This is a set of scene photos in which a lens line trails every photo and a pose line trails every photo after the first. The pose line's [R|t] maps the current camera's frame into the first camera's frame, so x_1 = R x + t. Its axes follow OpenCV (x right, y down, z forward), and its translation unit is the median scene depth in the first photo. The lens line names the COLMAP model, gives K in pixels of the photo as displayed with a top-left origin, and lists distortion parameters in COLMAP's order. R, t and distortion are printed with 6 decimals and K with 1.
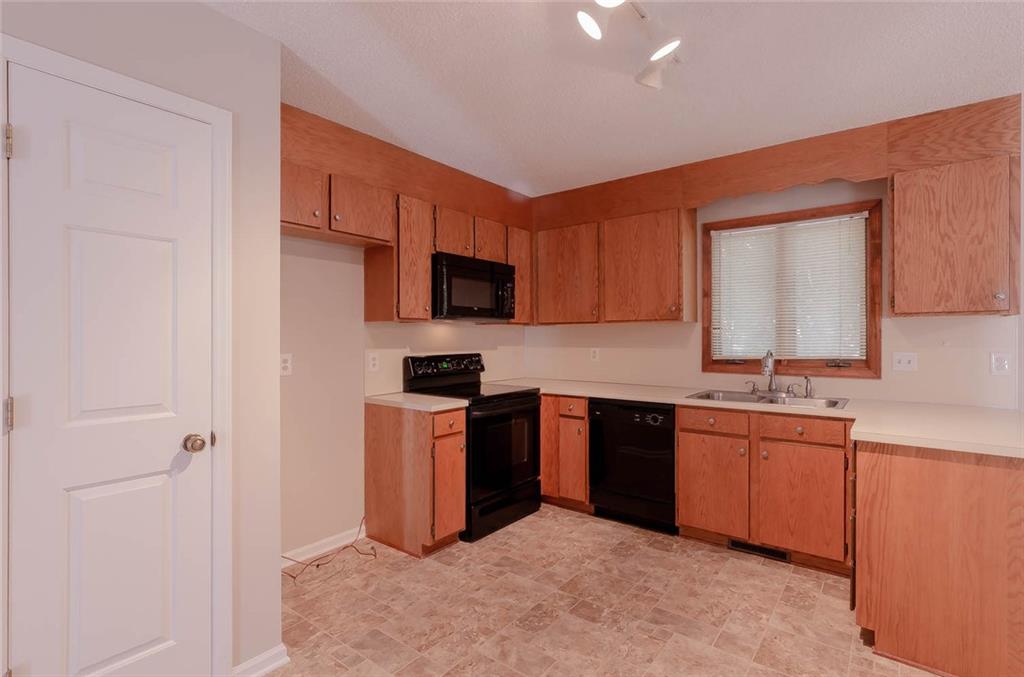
lens RADIAL K [[493.5, 0, 512.6], [0, 493.5, 341.6], [0, 0, 1]] dist [-0.002044, 0.003753]
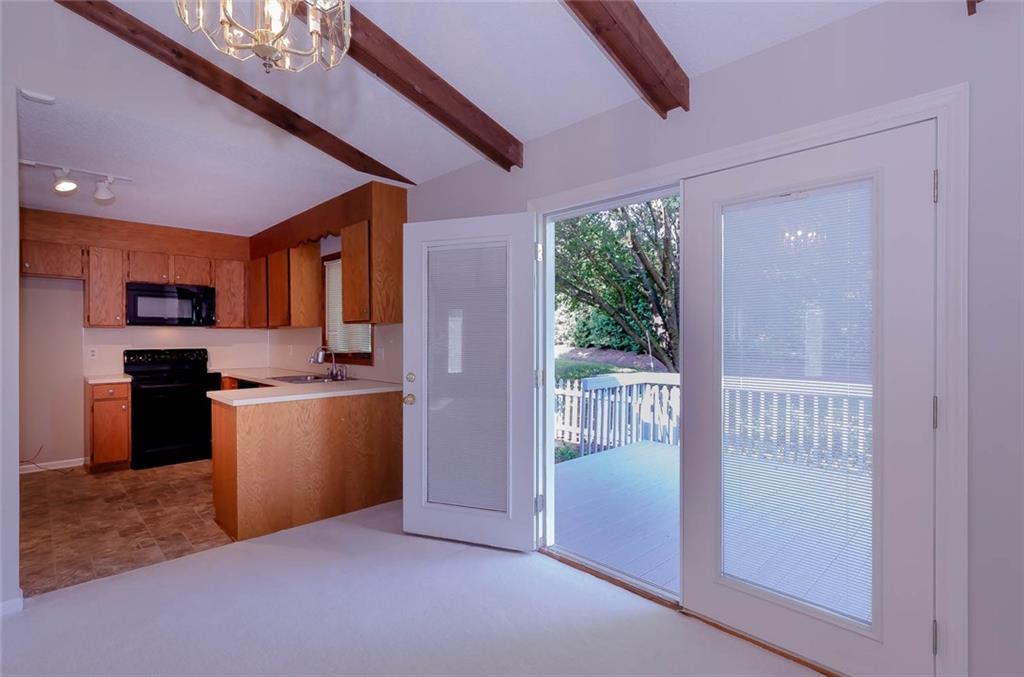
lens RADIAL K [[493.5, 0, 509.2], [0, 493.5, 341.0], [0, 0, 1]] dist [-0.002044, 0.003753]
pose [[0.991266, 0.001025, -0.131876, 1.315331], [-0.001238, 0.999998, -0.001531, 0.003701], [0.131874, 0.001681, 0.991265, -0.387467]]
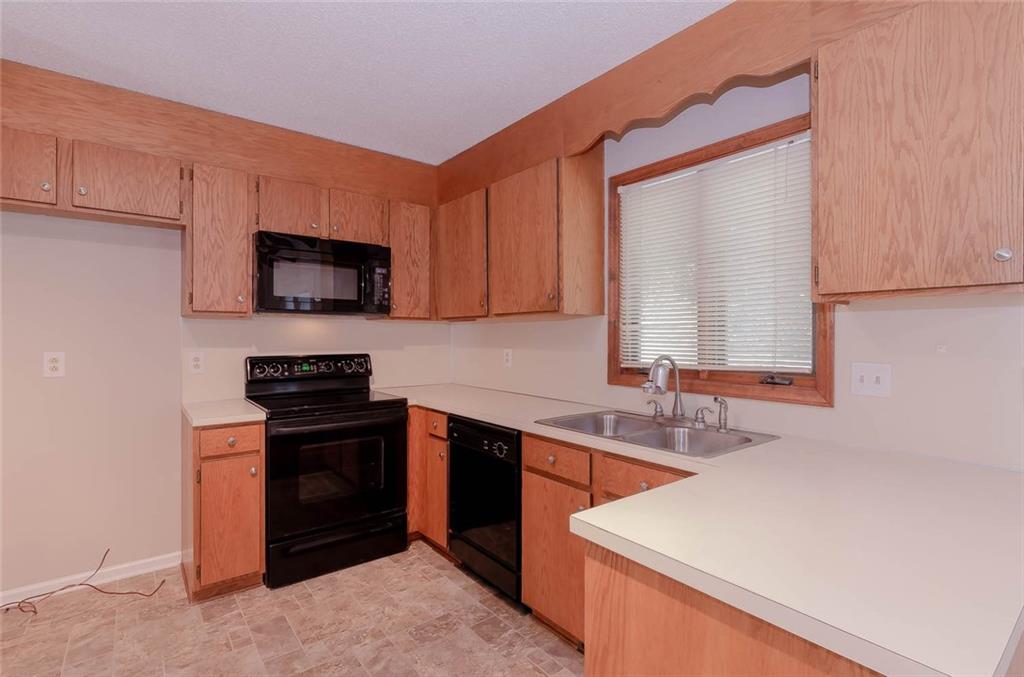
lens RADIAL K [[493.5, 0, 510.7], [0, 493.5, 339.2], [0, 0, 1]] dist [-0.002044, 0.003753]
pose [[0.970387, 0.006421, -0.241469, 0.500614], [-0.006755, 0.999977, -0.000556, -0.003079], [0.241460, 0.002171, 0.970408, 0.320529]]
